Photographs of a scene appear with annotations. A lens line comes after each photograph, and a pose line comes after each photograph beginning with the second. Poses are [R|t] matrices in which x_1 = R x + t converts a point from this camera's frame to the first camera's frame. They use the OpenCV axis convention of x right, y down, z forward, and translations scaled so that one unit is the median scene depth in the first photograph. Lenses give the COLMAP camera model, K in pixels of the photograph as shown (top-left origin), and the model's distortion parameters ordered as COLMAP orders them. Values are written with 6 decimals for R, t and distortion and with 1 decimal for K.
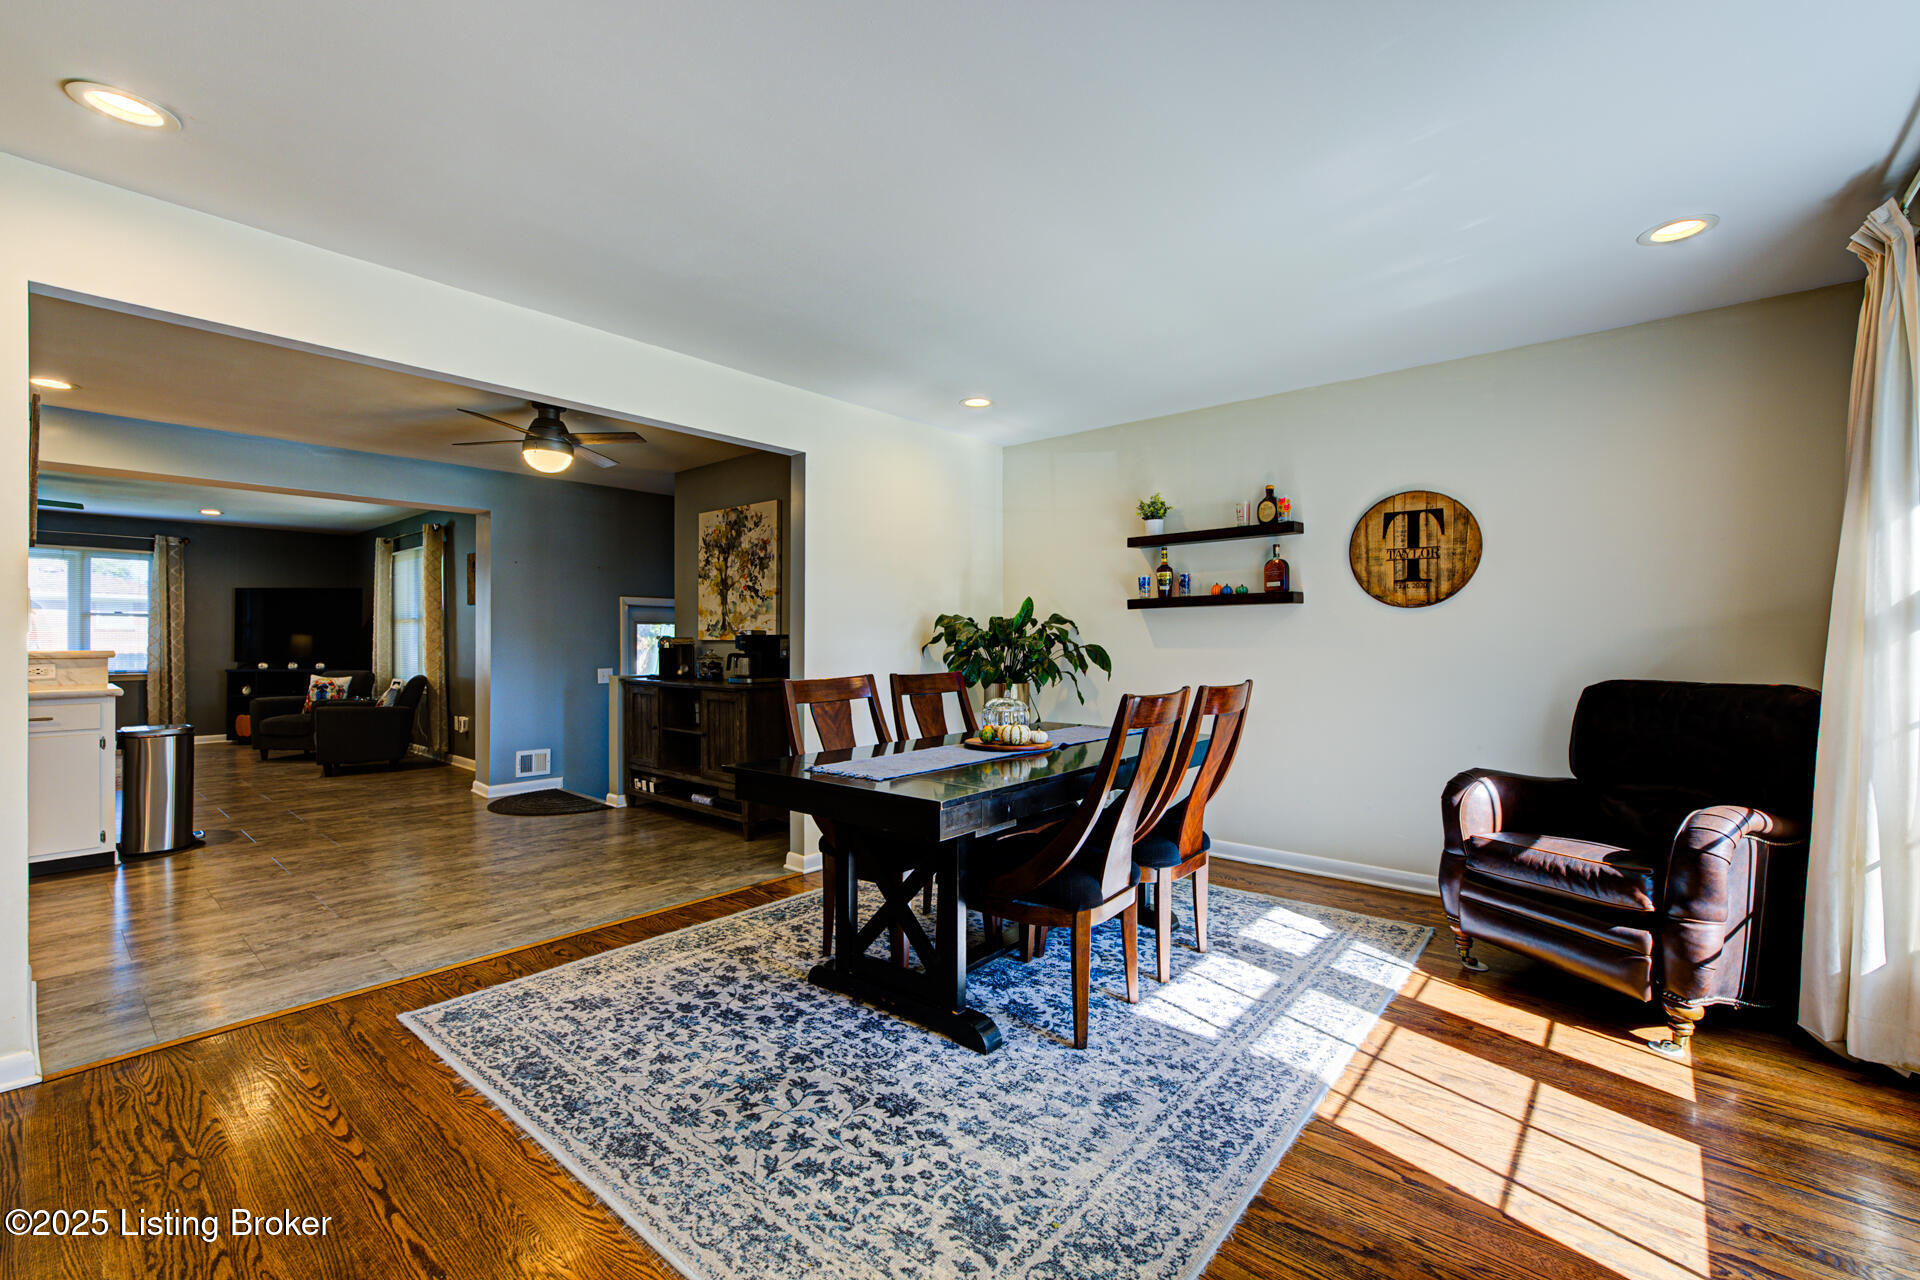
lens RADIAL K [[810.4, 0, 957.9], [0, 810.4, 646.1], [0, 0, 1]] dist [-0.003385, 0.000279]
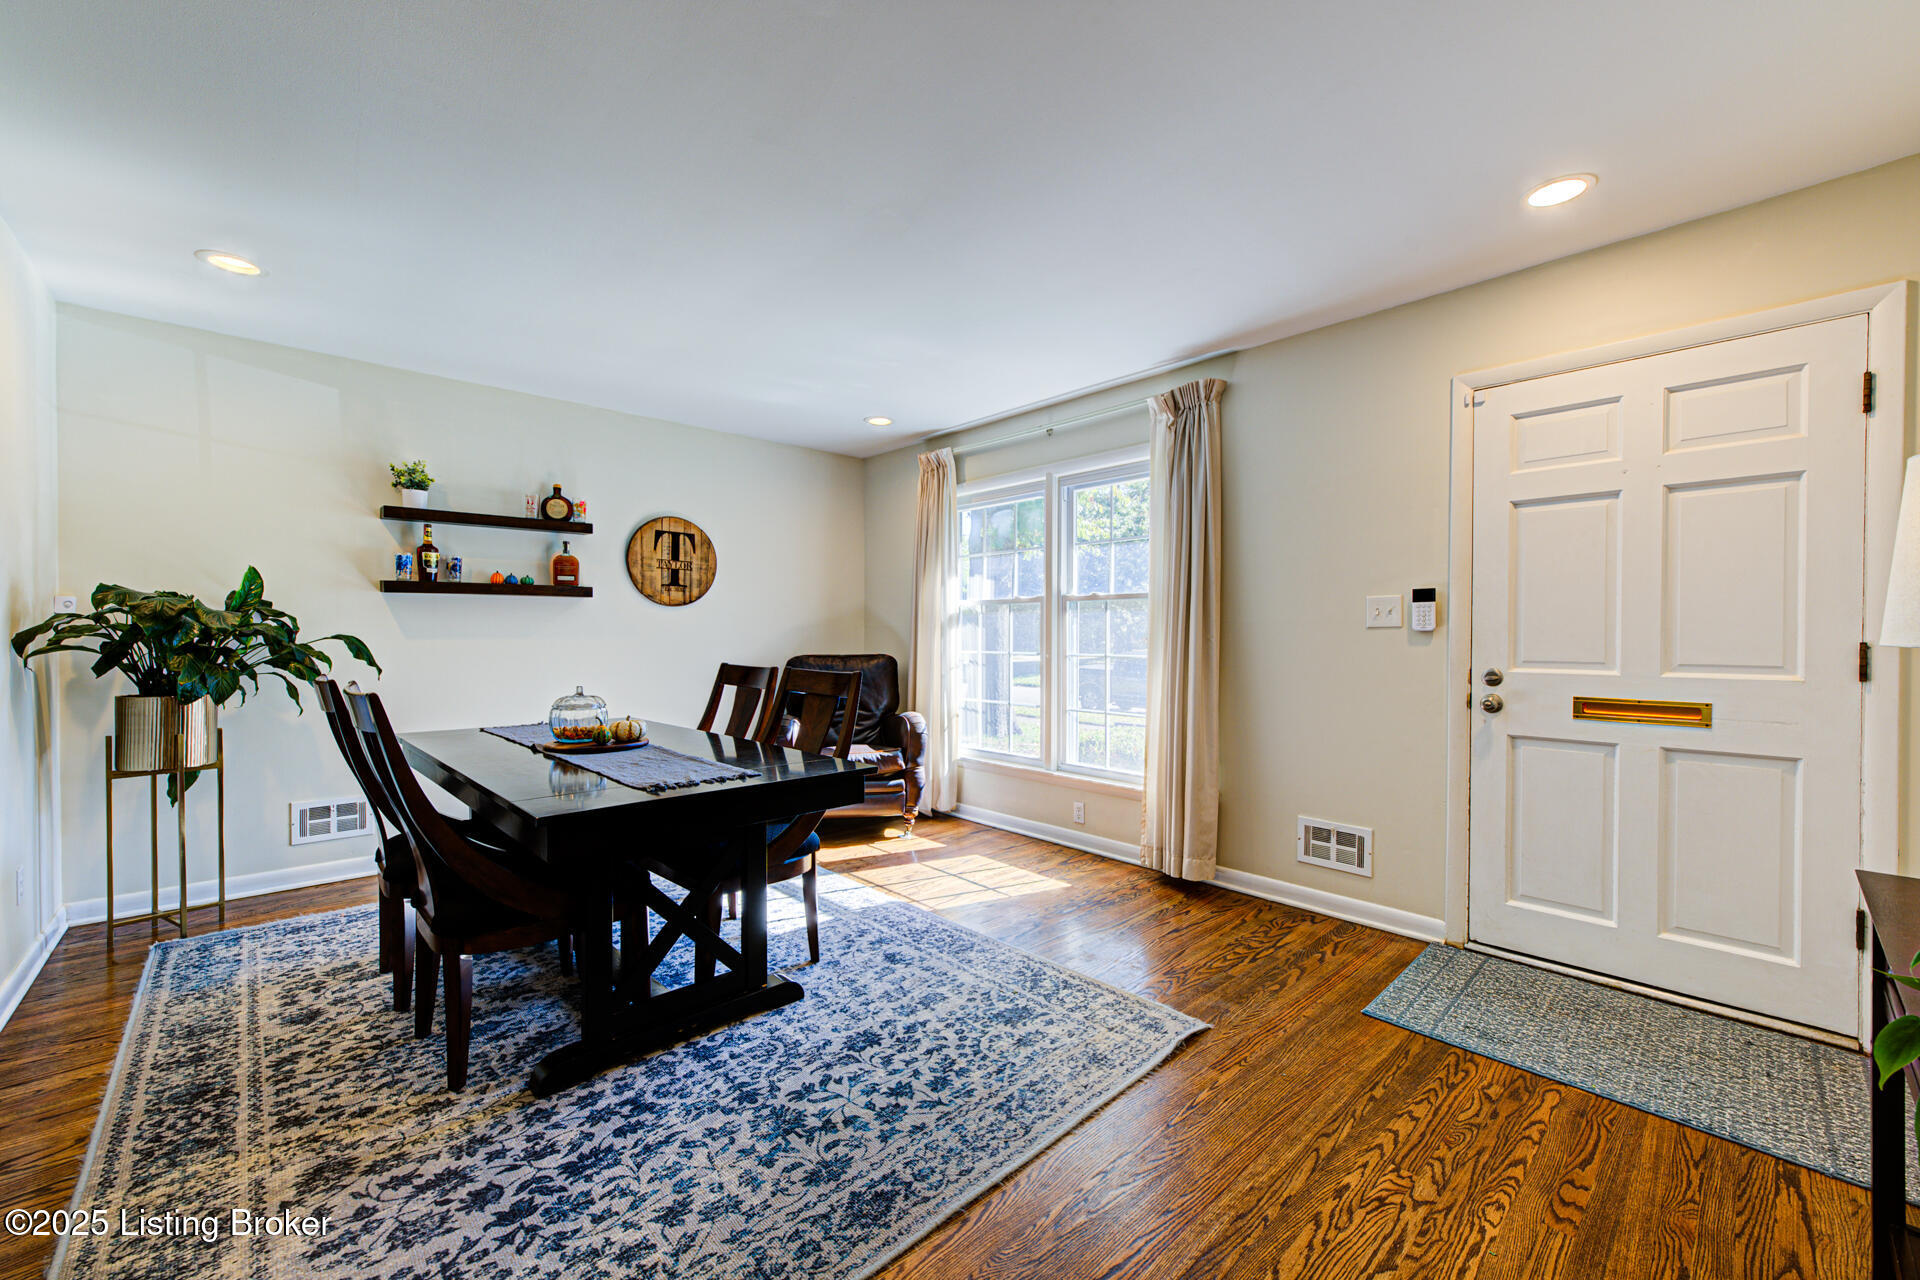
lens RADIAL K [[758.4, 0, 957.4], [0, 758.4, 640.3], [0, 0, 1]] dist [-0.000673, -0.000101]
pose [[0.111899, -0.009276, 0.993676, -0.888296], [0.003253, 0.999954, 0.008968, -0.002464], [-0.993714, 0.002229, 0.111924, 0.599477]]
